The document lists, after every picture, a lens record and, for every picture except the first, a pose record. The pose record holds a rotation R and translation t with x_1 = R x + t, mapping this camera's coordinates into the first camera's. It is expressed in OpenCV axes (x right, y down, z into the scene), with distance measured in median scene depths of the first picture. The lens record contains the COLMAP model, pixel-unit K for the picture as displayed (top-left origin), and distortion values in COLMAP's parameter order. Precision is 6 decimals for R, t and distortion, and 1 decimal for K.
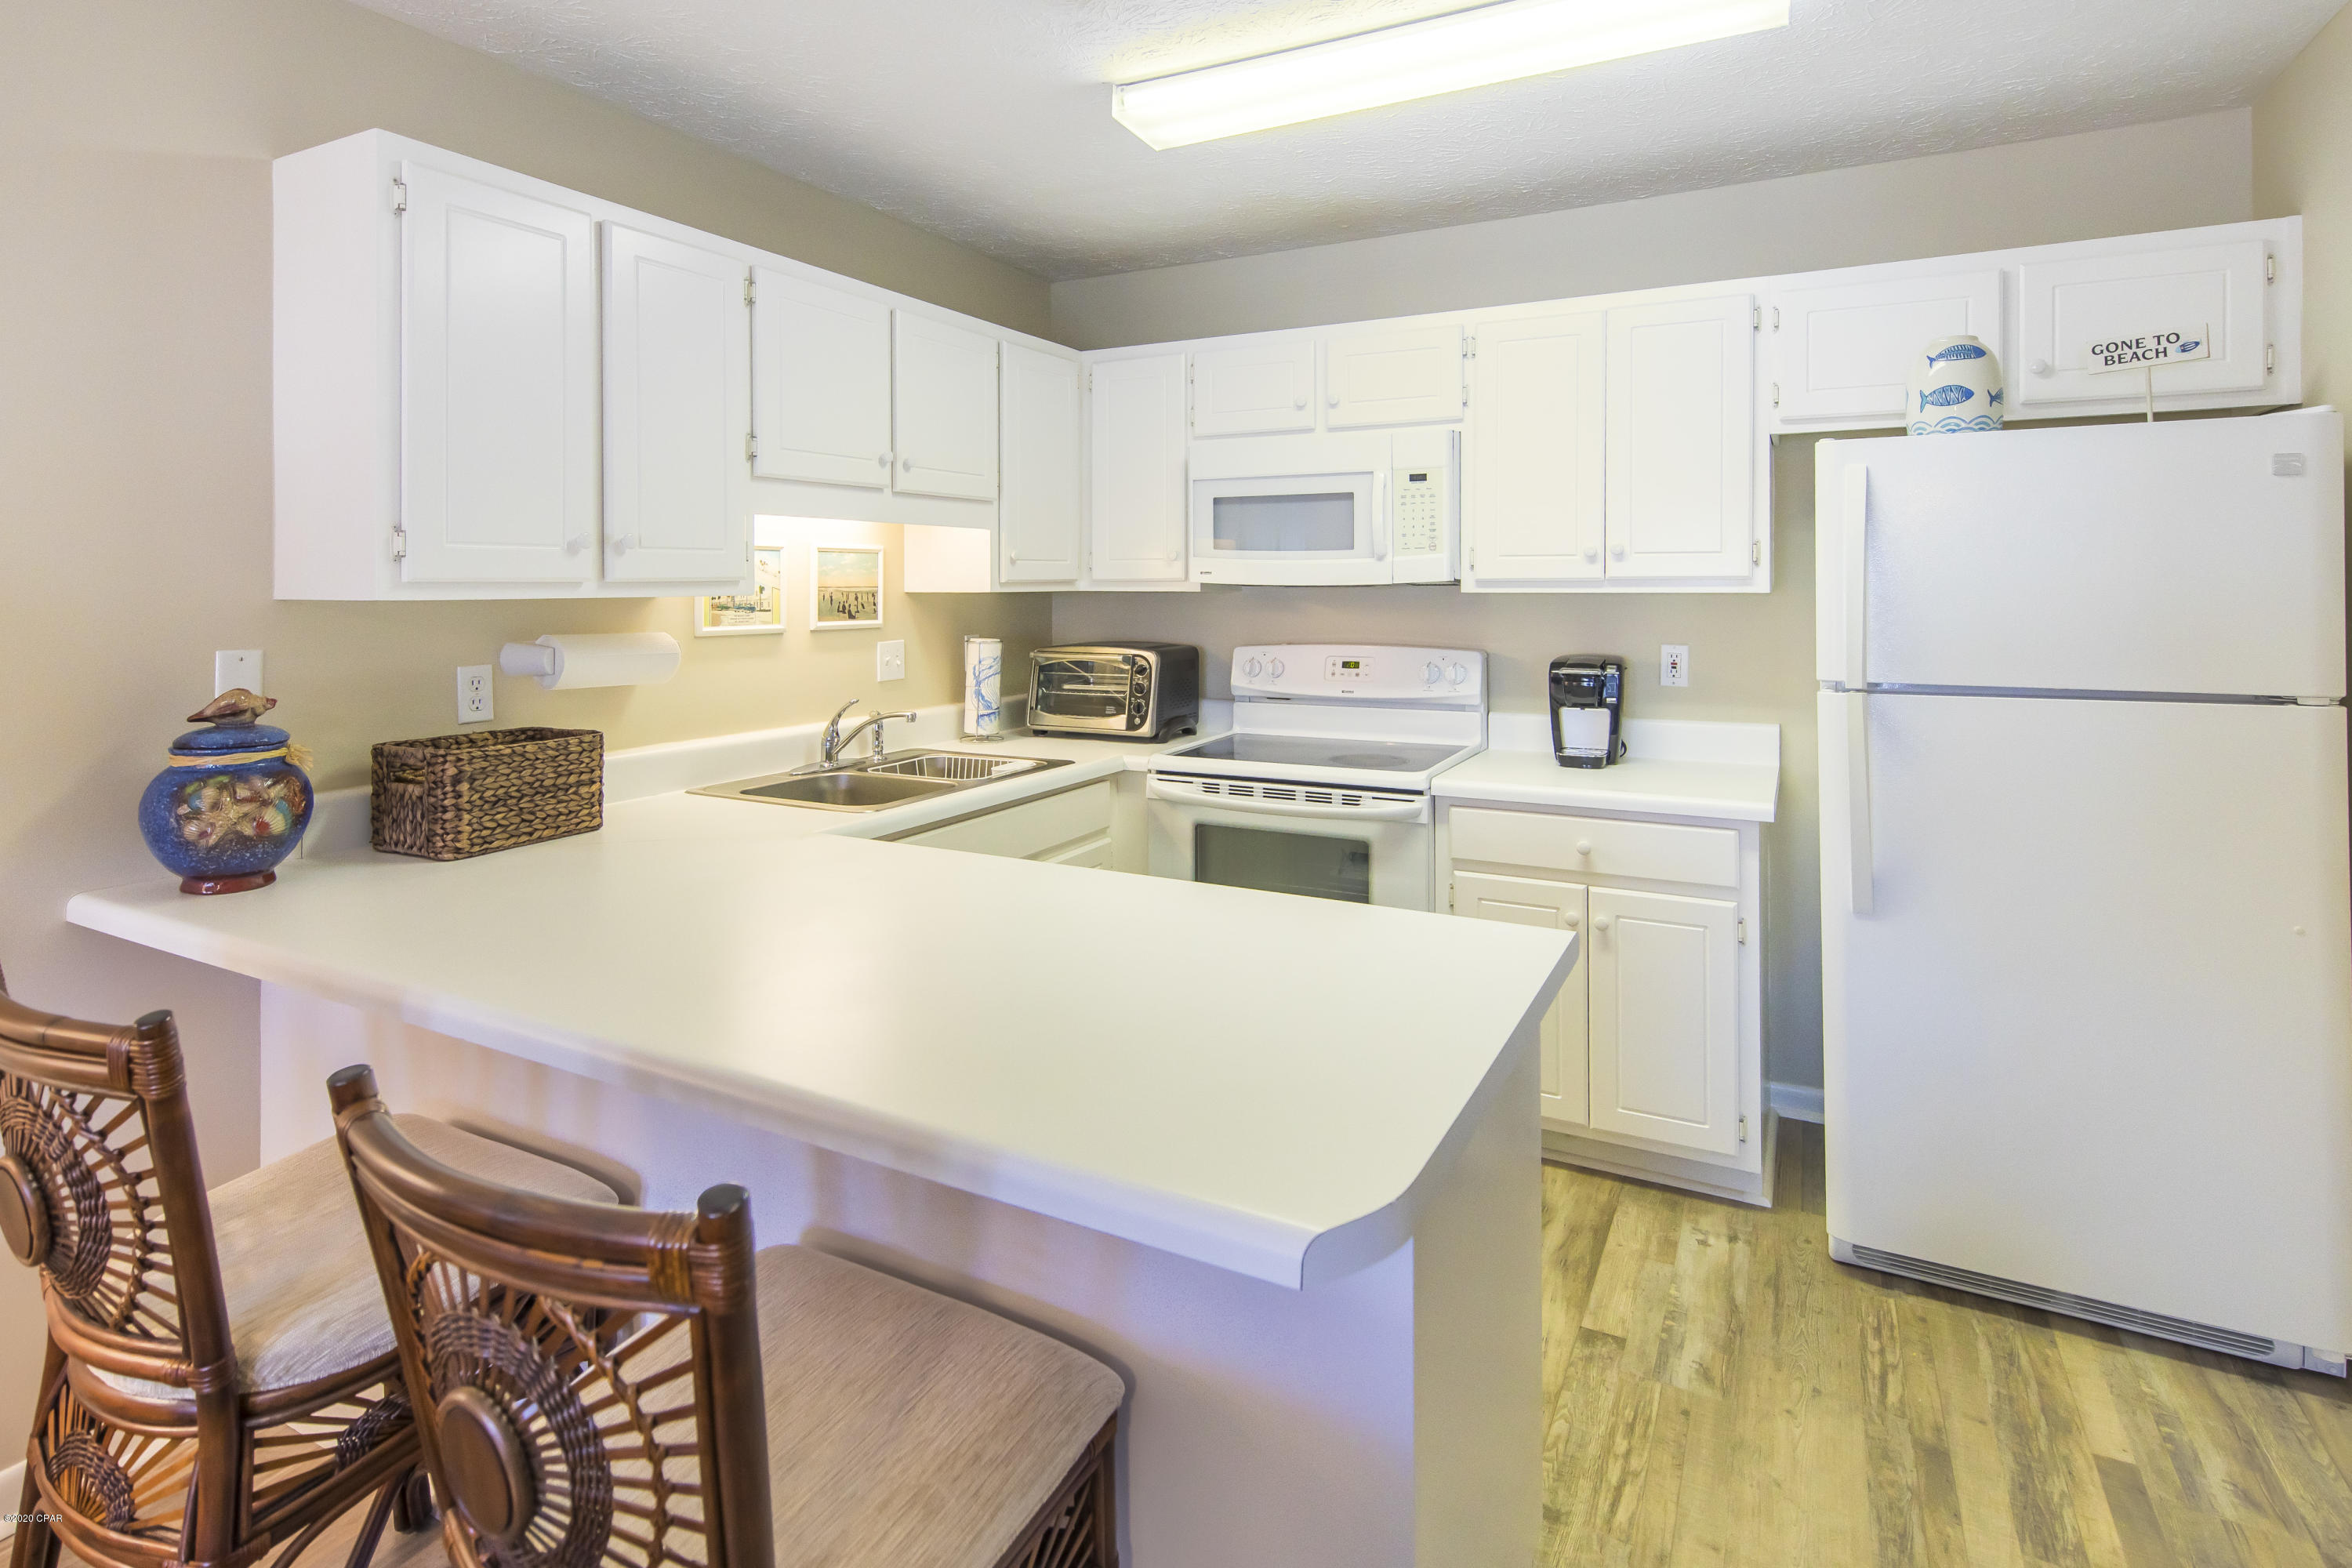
lens RADIAL K [[1186.9, 0, 1157.9], [0, 1186.9, 604.9], [0, 0, 1]] dist [0.005835, -0.001695]
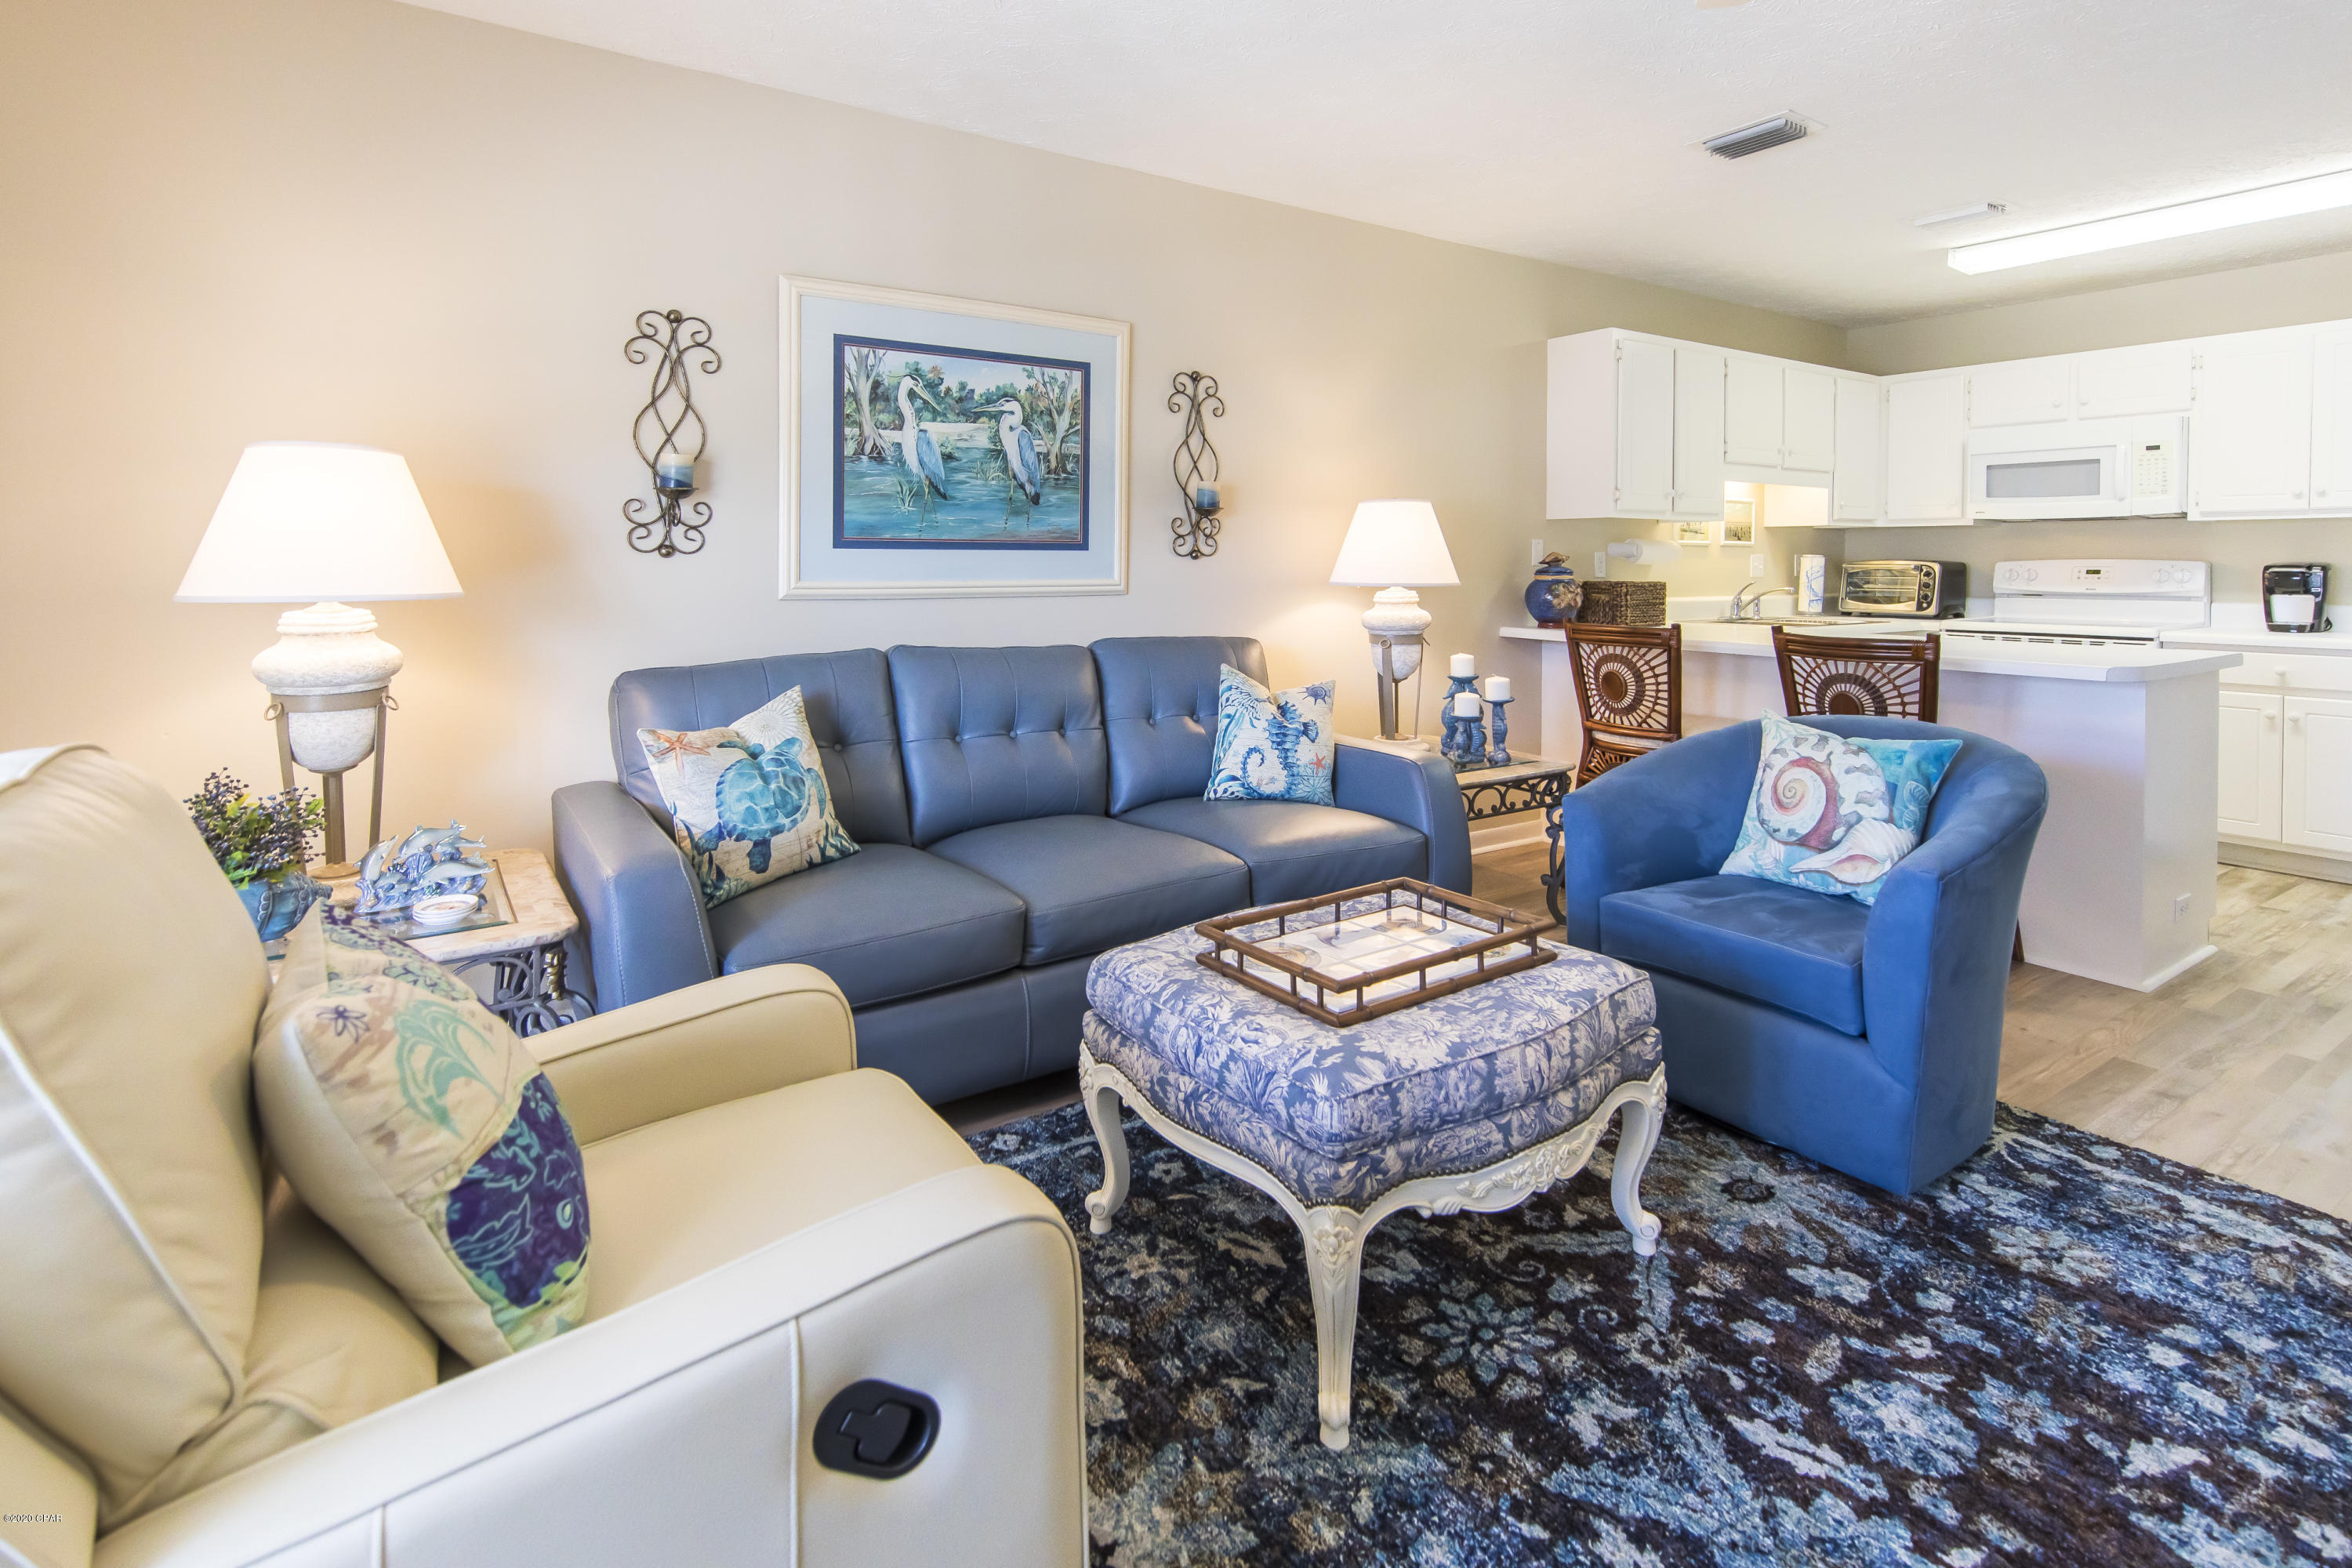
lens RADIAL K [[1134.0, 0, 1162.4], [0, 1134.0, 580.4], [0, 0, 1]] dist [0.000434, 0.001870]
pose [[0.876982, 0.014203, -0.480313, -0.210162], [-0.014815, 0.999887, 0.002516, 0.085018], [0.480294, 0.004909, 0.877094, -0.965141]]
